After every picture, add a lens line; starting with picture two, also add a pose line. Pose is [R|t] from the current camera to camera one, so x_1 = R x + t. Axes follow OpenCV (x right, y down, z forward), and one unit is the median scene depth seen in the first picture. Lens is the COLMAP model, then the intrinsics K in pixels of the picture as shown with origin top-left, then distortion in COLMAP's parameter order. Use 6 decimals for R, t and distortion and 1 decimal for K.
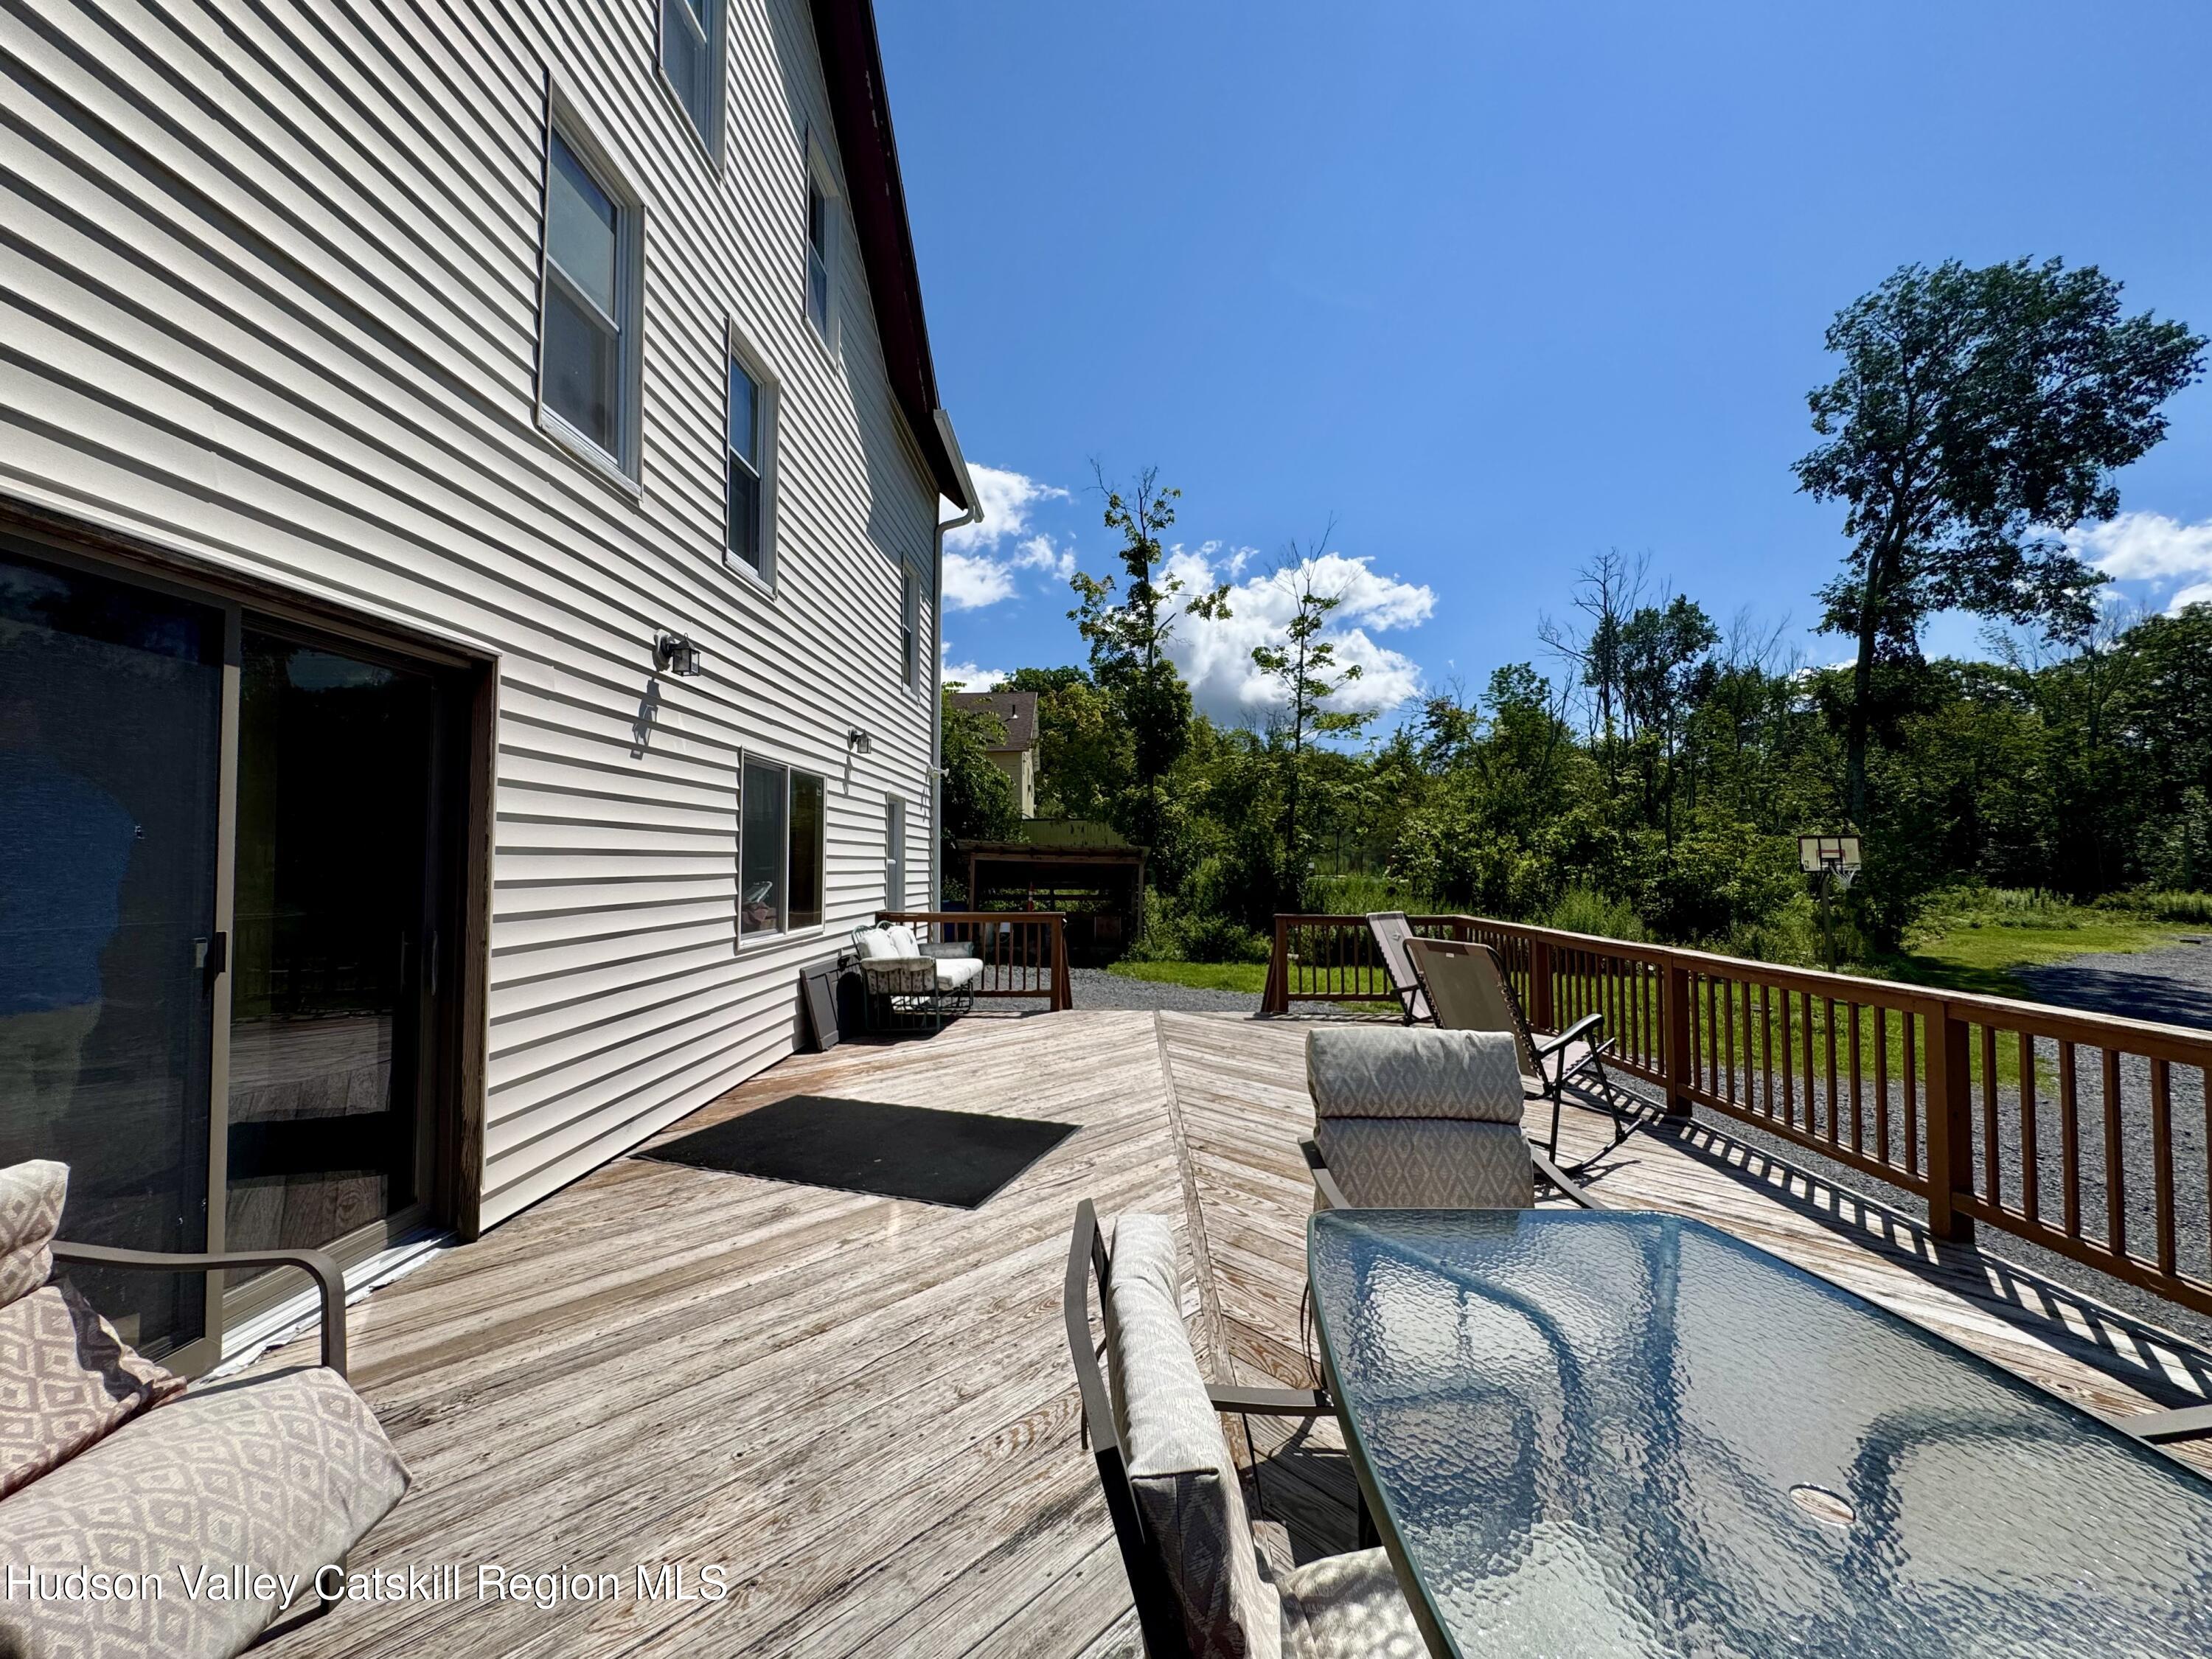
lens RADIAL K [[883.9, 0, 1107.7], [0, 883.9, 833.3], [0, 0, 1]] dist [-0.001491, 0.000121]
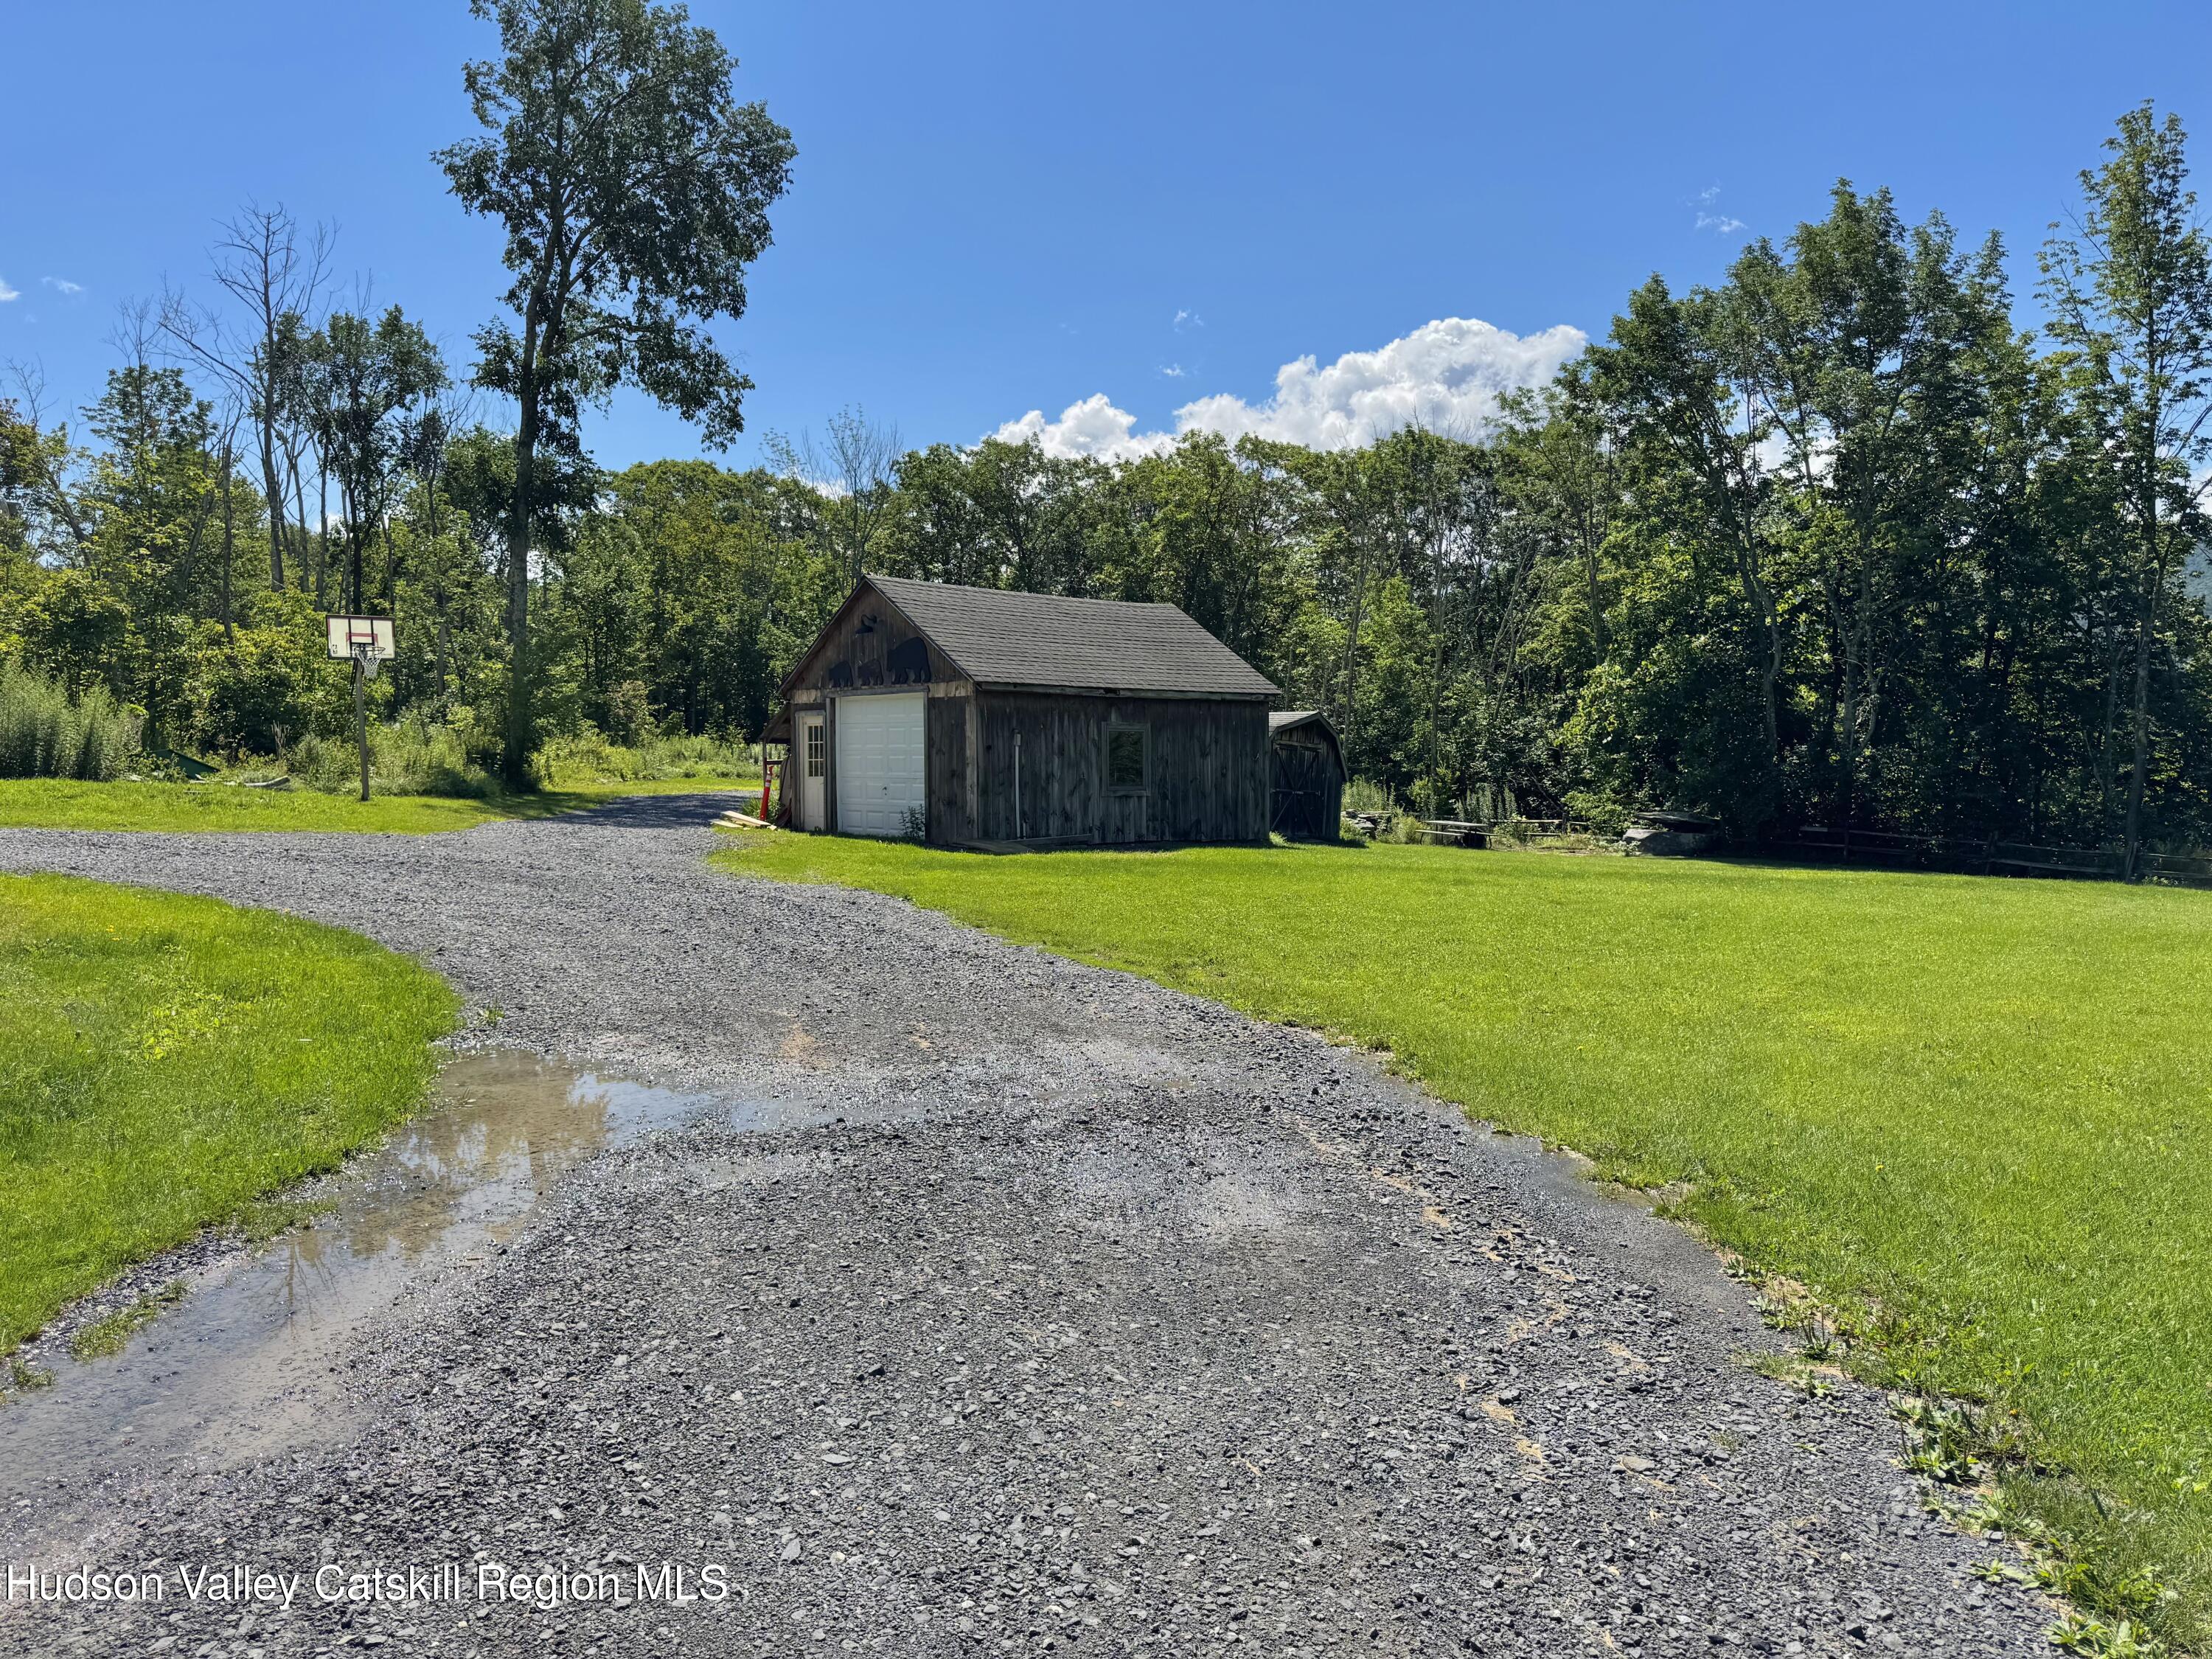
lens RADIAL K [[1549.5, 0, 1101.8], [0, 1549.5, 832.4], [0, 0, 1]] dist [0.012179, -0.002551]
pose [[0.612845, -0.037522, 0.789312, 0.048592], [-0.029718, 0.997071, 0.070472, 0.054245], [-0.789644, -0.066646, 0.609935, -0.311367]]
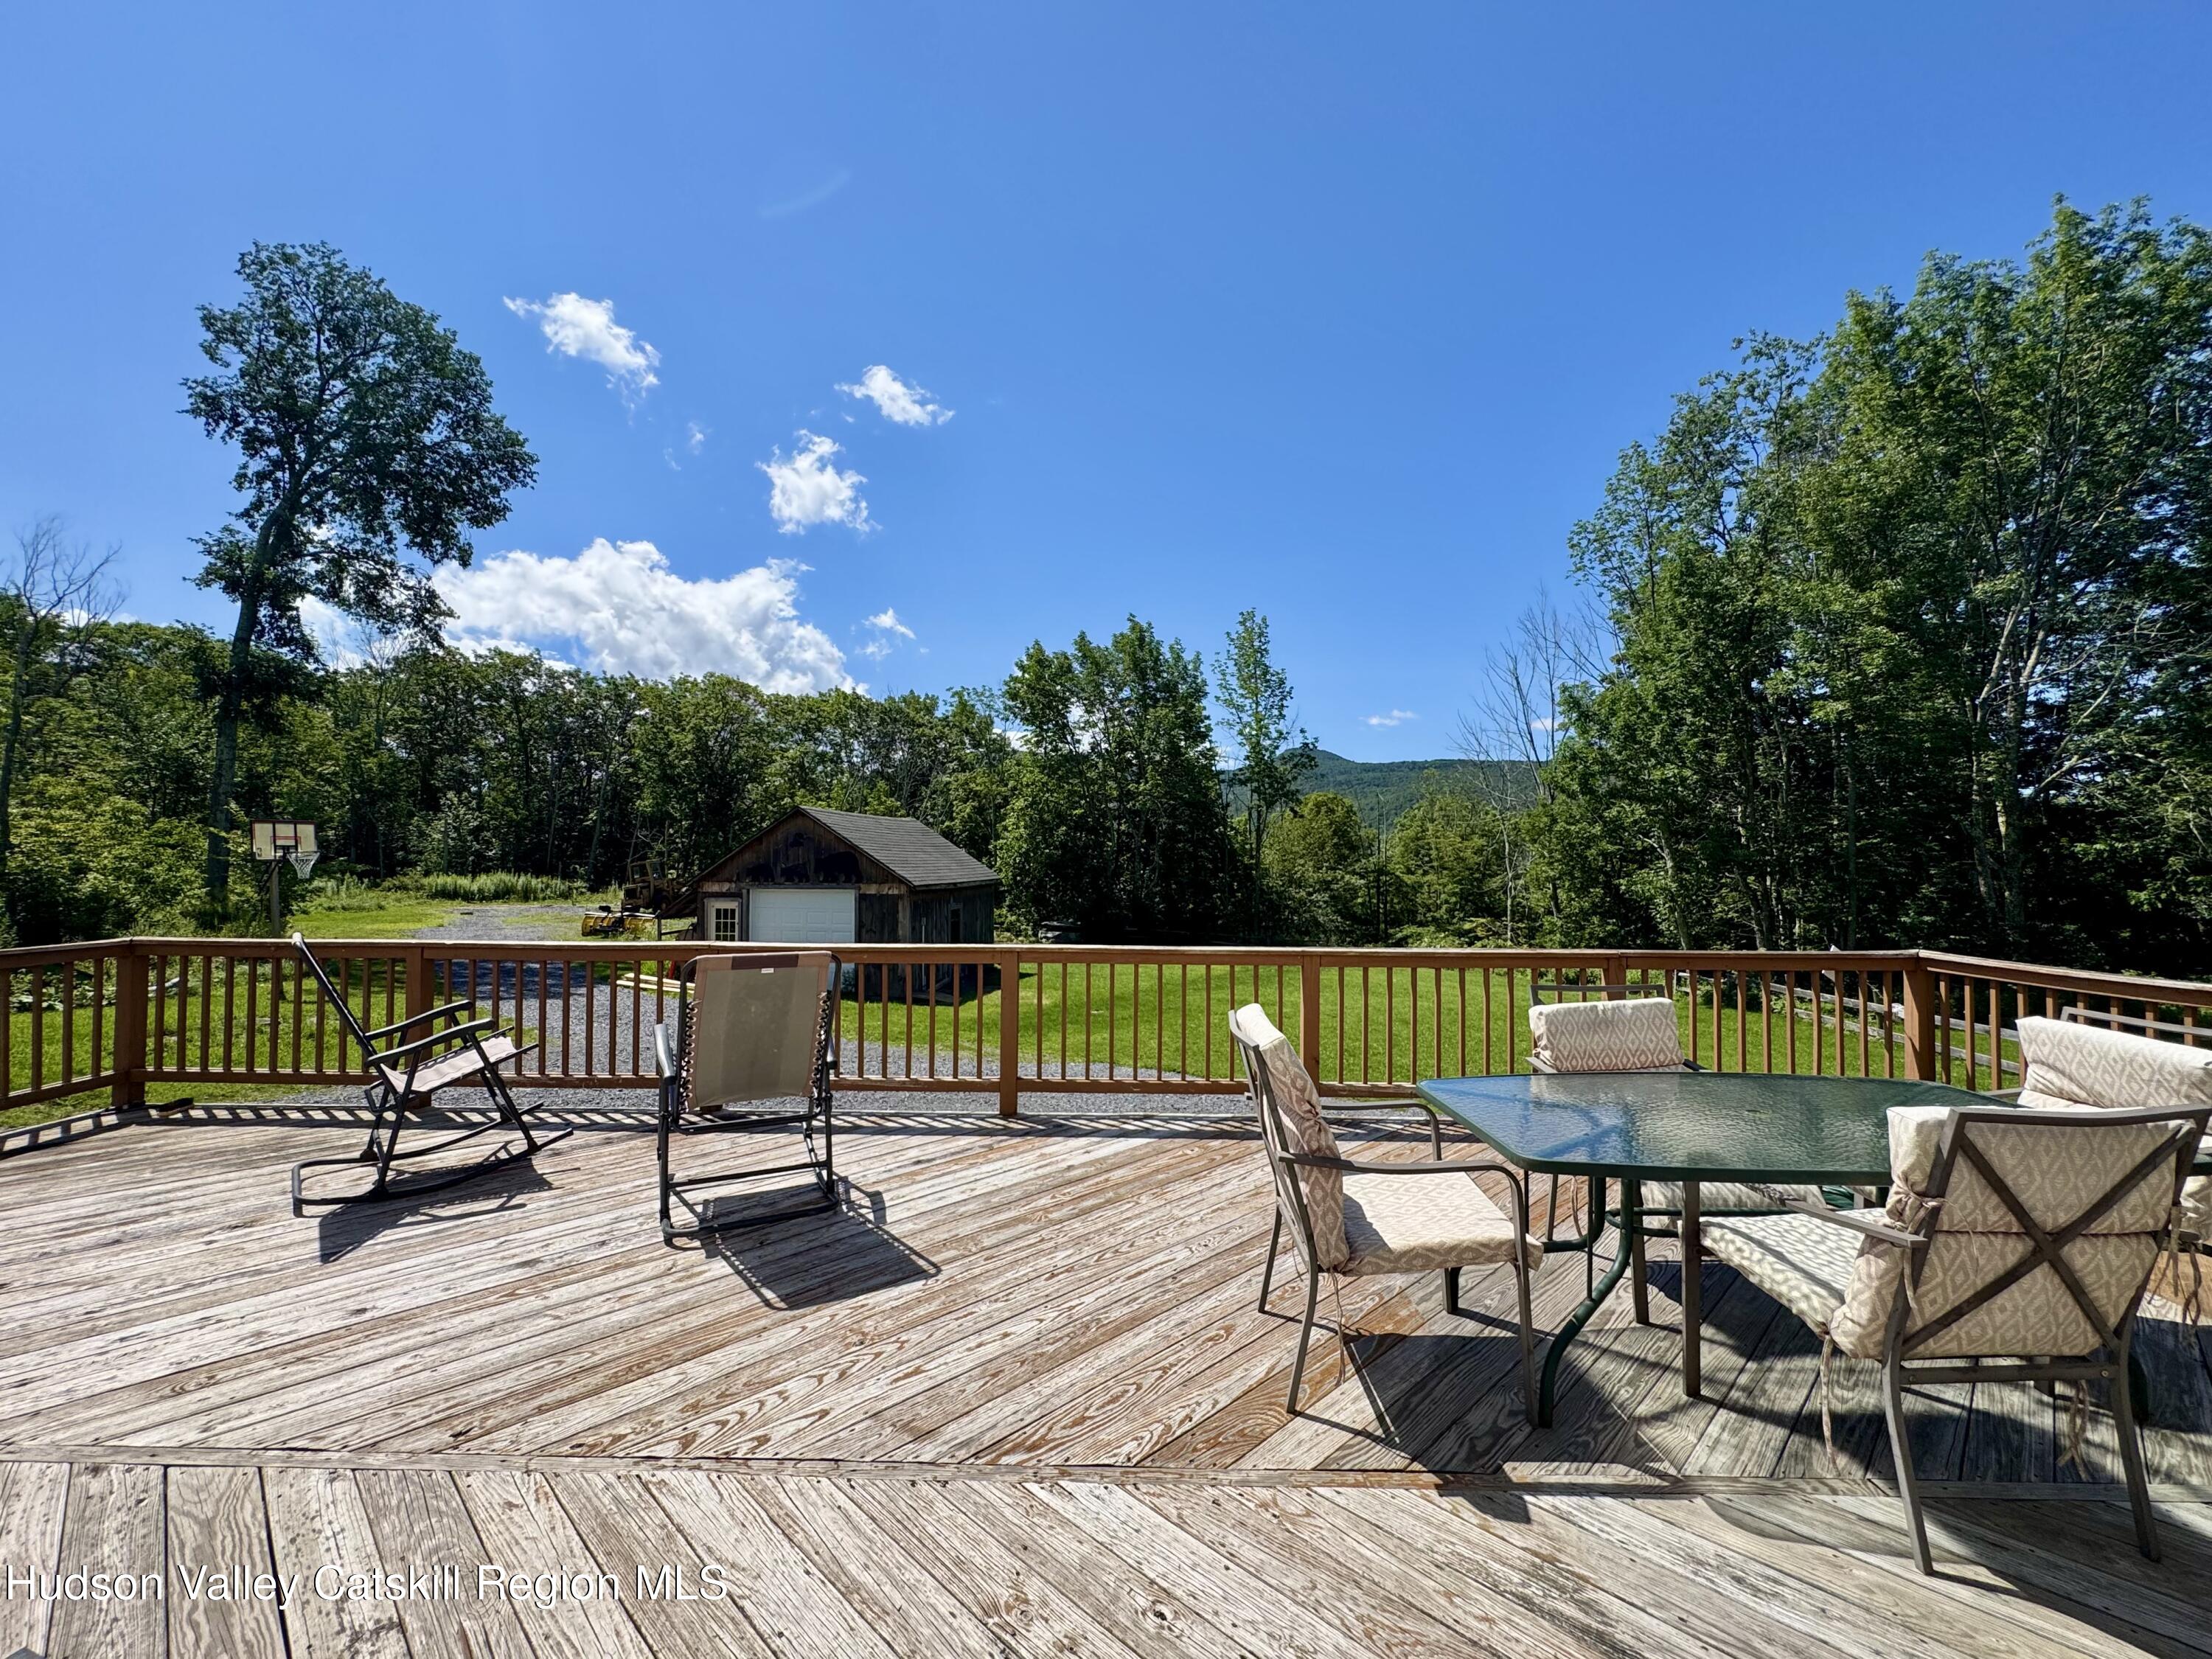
lens RADIAL K [[883.9, 0, 1105.5], [0, 883.9, 833.4], [0, 0, 1]] dist [-0.001491, 0.000121]
pose [[-0.006137, 0.025272, 0.999662, -0.063286], [-0.040082, 0.998871, -0.025498, 0.003140], [-0.999178, -0.040225, -0.005117, 0.105298]]
